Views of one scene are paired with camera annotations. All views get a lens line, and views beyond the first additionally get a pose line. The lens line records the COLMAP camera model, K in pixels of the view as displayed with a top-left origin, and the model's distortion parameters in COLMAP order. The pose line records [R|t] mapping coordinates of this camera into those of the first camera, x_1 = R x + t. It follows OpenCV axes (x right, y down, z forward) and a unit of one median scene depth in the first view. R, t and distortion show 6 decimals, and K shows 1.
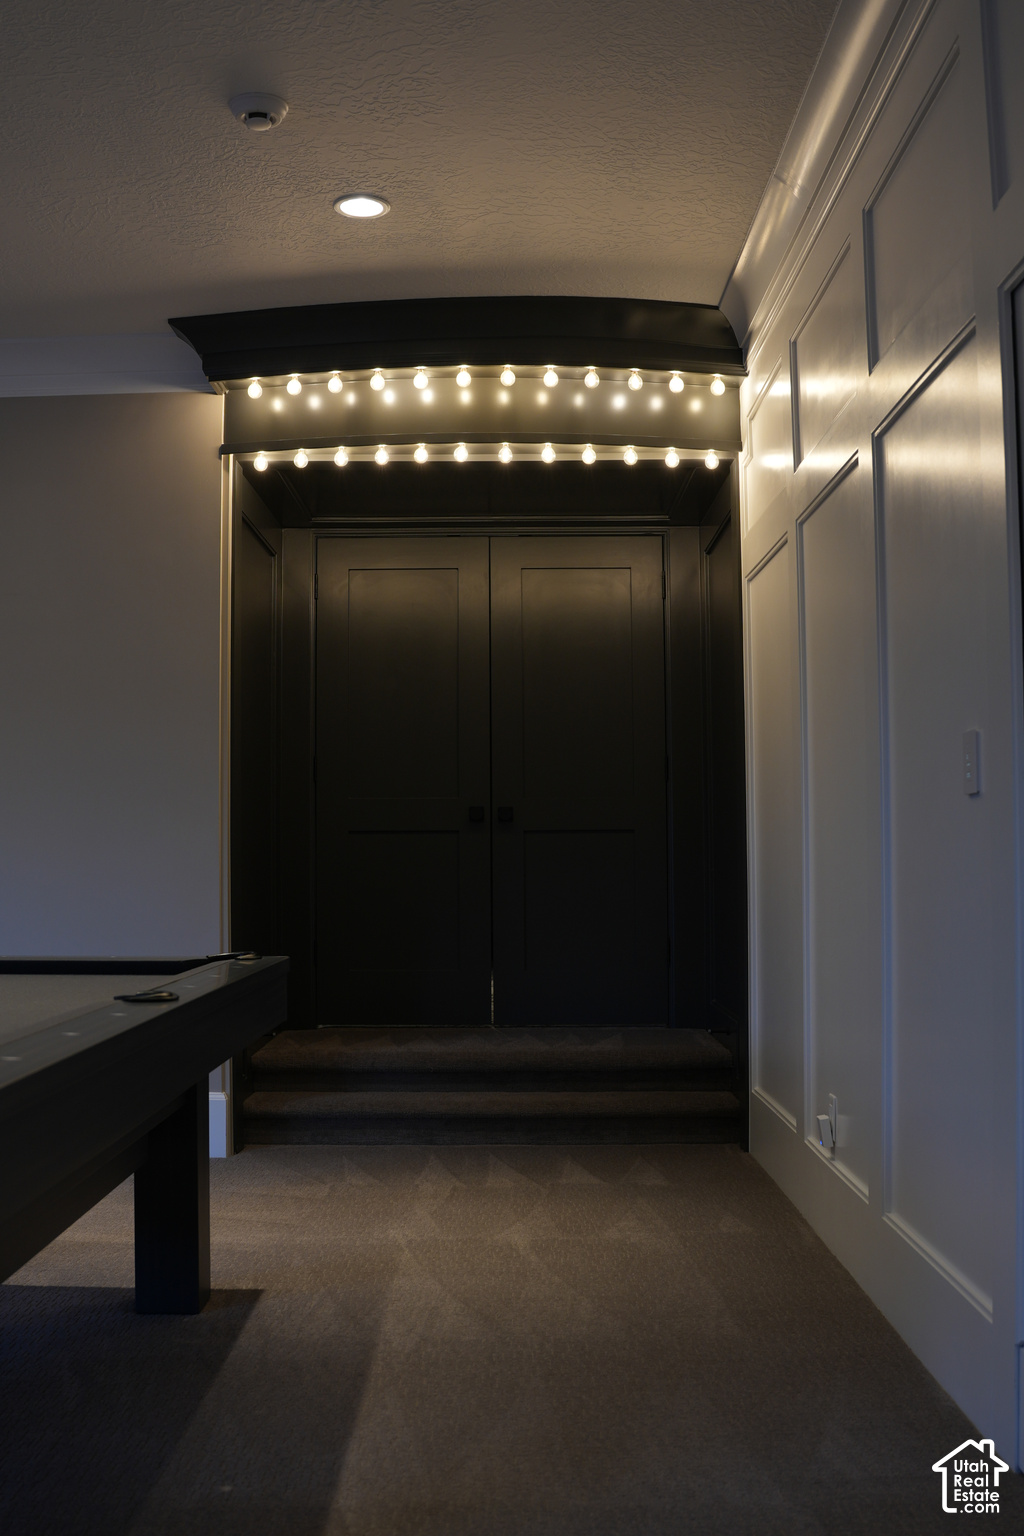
lens RADIAL K [[1622.6, 0, 512.0], [0, 1622.6, 768.0], [0, 0, 1]] dist [-0.167932, 0.106322]
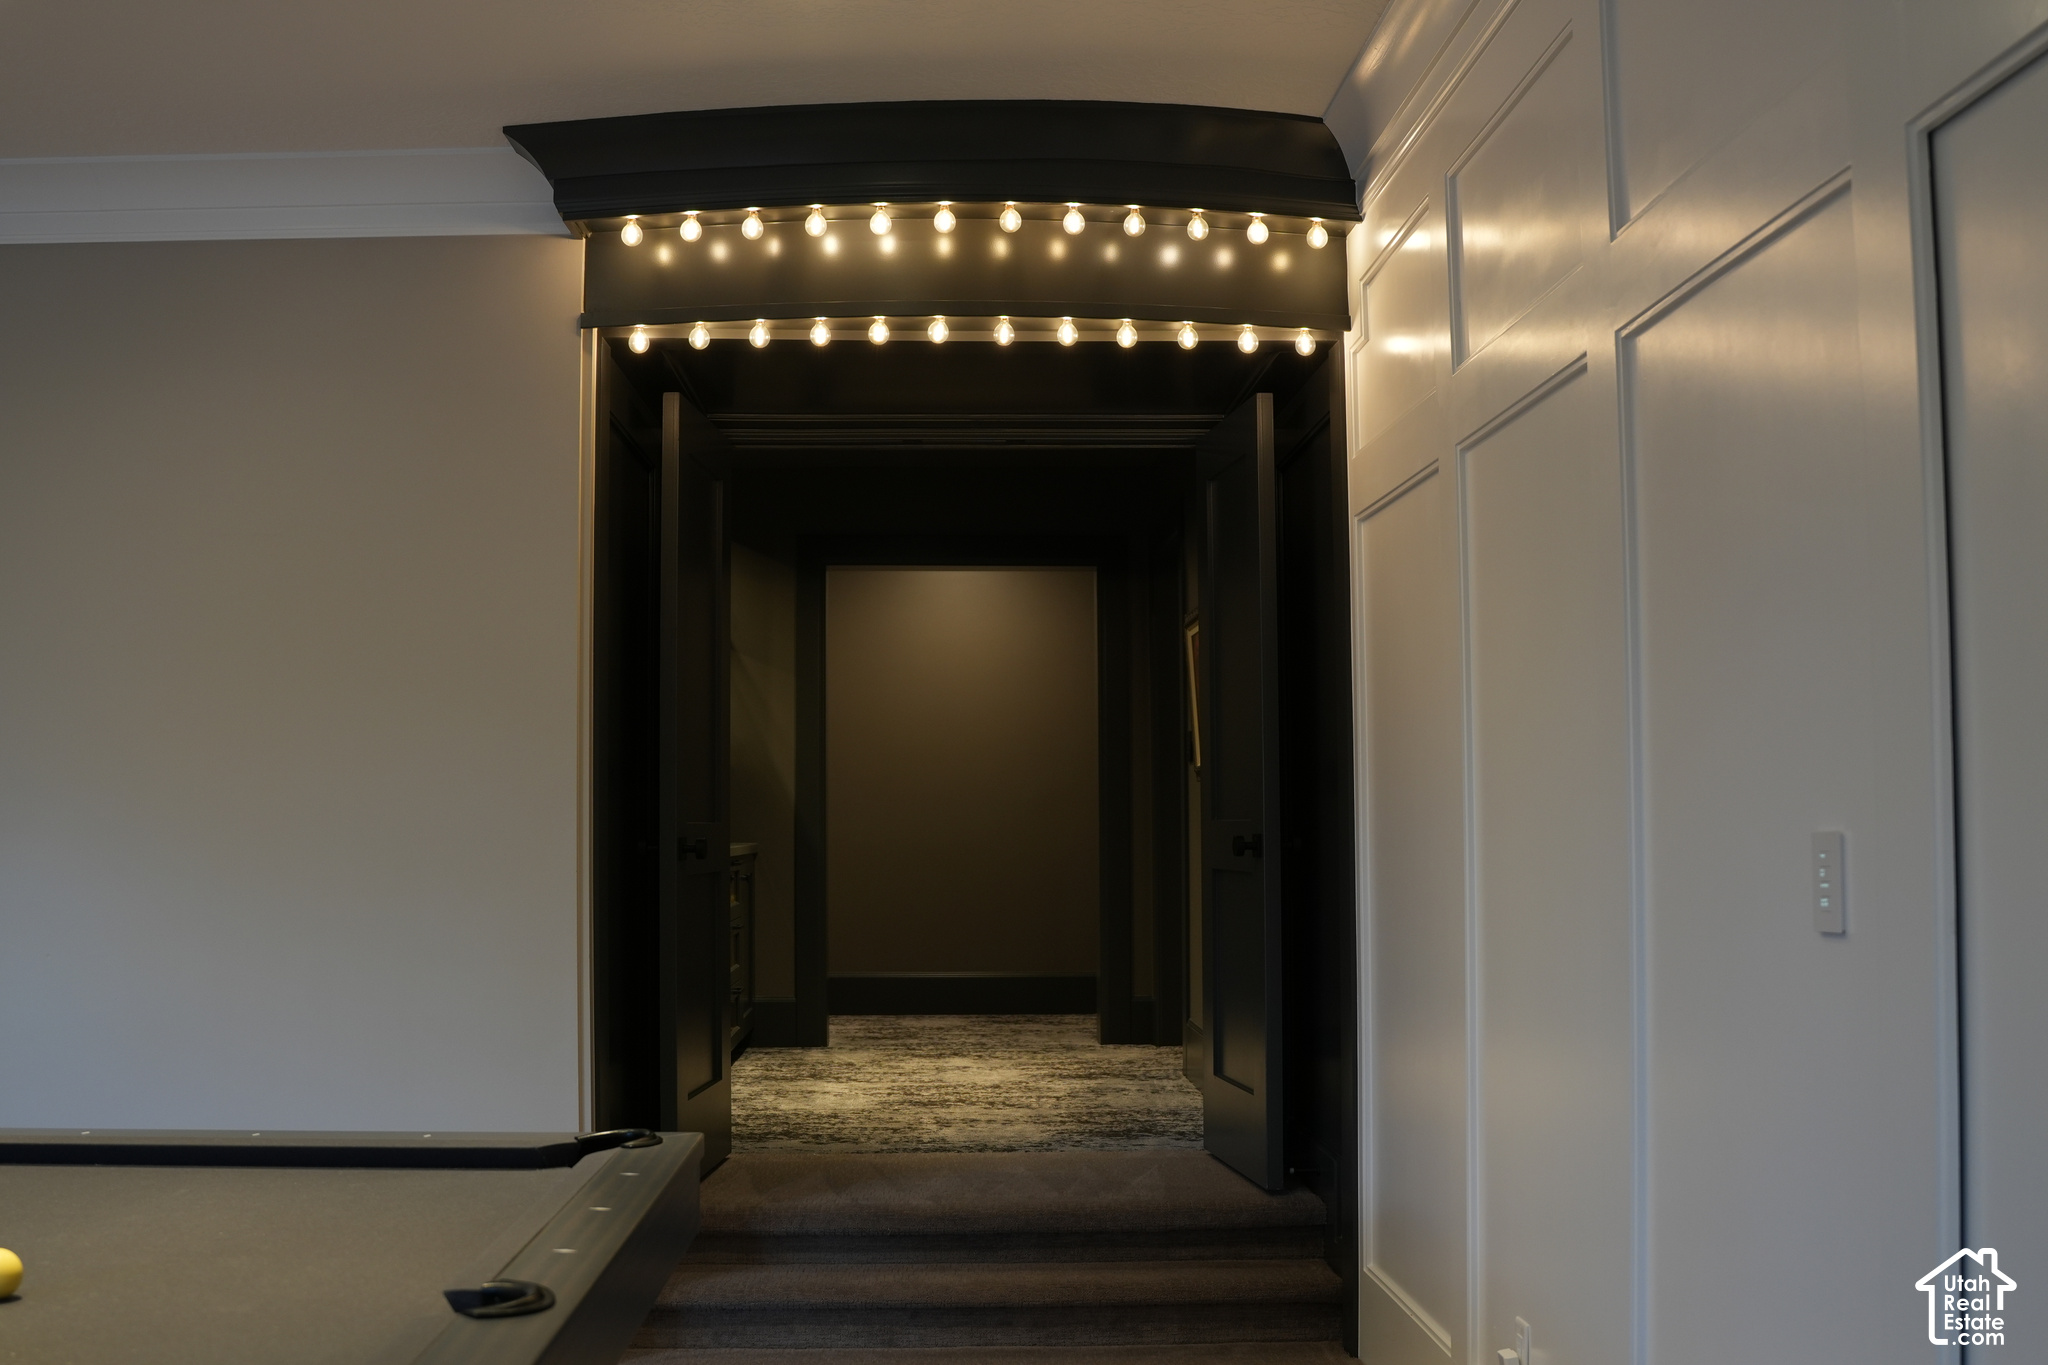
lens RADIAL K [[2163.4, 0, 1024.0], [0, 2163.4, 682.5], [0, 0, 1]] dist [-0.167932, 0.106322]
pose [[0.999190, 0.001974, 0.040188, -0.031790], [-0.001508, 0.999931, -0.011631, -0.037615], [-0.040208, 0.011561, 0.999124, 0.100260]]
